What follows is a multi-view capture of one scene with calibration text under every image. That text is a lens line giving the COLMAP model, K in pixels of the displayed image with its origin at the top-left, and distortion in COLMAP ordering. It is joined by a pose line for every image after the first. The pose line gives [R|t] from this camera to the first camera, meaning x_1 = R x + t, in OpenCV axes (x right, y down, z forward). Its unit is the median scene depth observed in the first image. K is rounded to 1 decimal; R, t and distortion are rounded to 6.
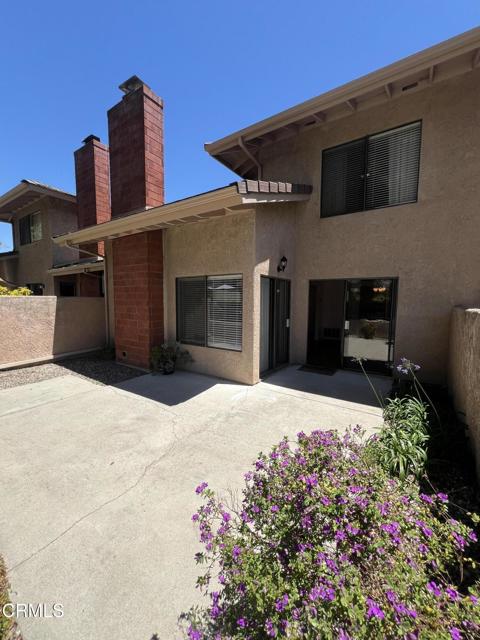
lens RADIAL K [[256.6, 0, 239.0], [0, 256.6, 321.4], [0, 0, 1]] dist [-0.001858, -0.000270]
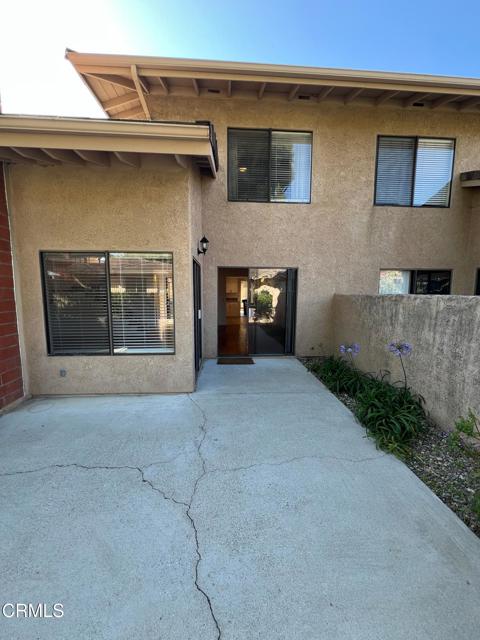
lens RADIAL K [[256.6, 0, 241.5], [0, 256.6, 320.1], [0, 0, 1]] dist [-0.001858, -0.000270]
pose [[0.789703, -0.072650, 0.609172, -0.247509], [0.051875, 0.997315, 0.051691, -0.012769], [-0.611292, -0.009220, 0.791352, 0.219623]]
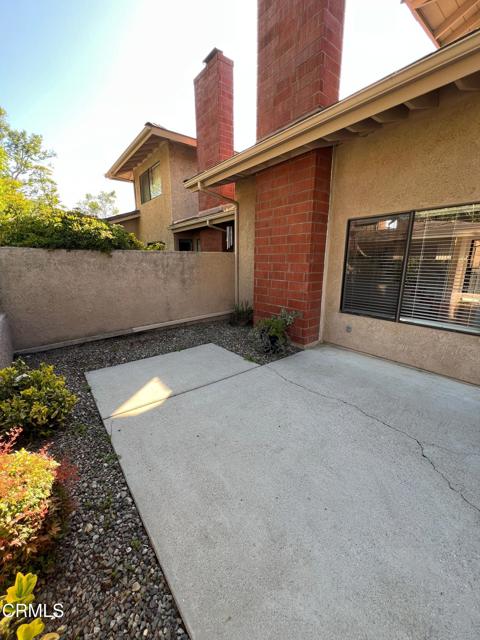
lens RADIAL K [[256.6, 0, 239.8], [0, 256.6, 320.1], [0, 0, 1]] dist [-0.001858, -0.000270]
pose [[0.949263, 0.063501, -0.308005, -0.290183], [-0.017603, 0.988595, 0.149566, -0.000551], [0.313990, -0.136556, 0.939555, 0.215592]]
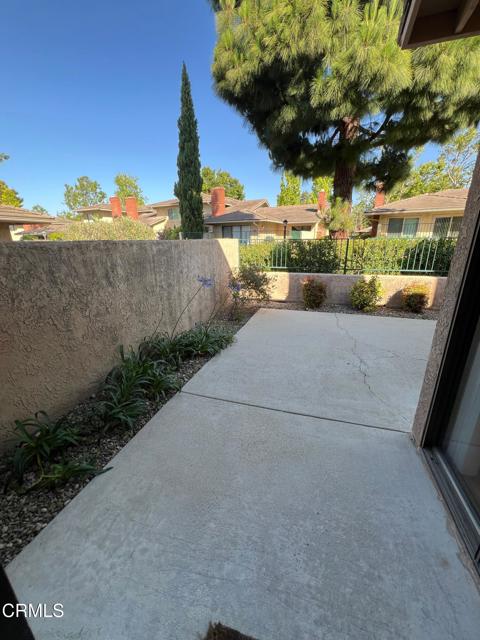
lens RADIAL K [[256.6, 0, 238.8], [0, 256.6, 320.1], [0, 0, 1]] dist [-0.001858, -0.000270]
pose [[-0.960556, 0.085103, -0.264743, 0.287419], [-0.020645, 0.927571, 0.373076, -0.061730], [0.277318, 0.363826, -0.889228, 0.923537]]
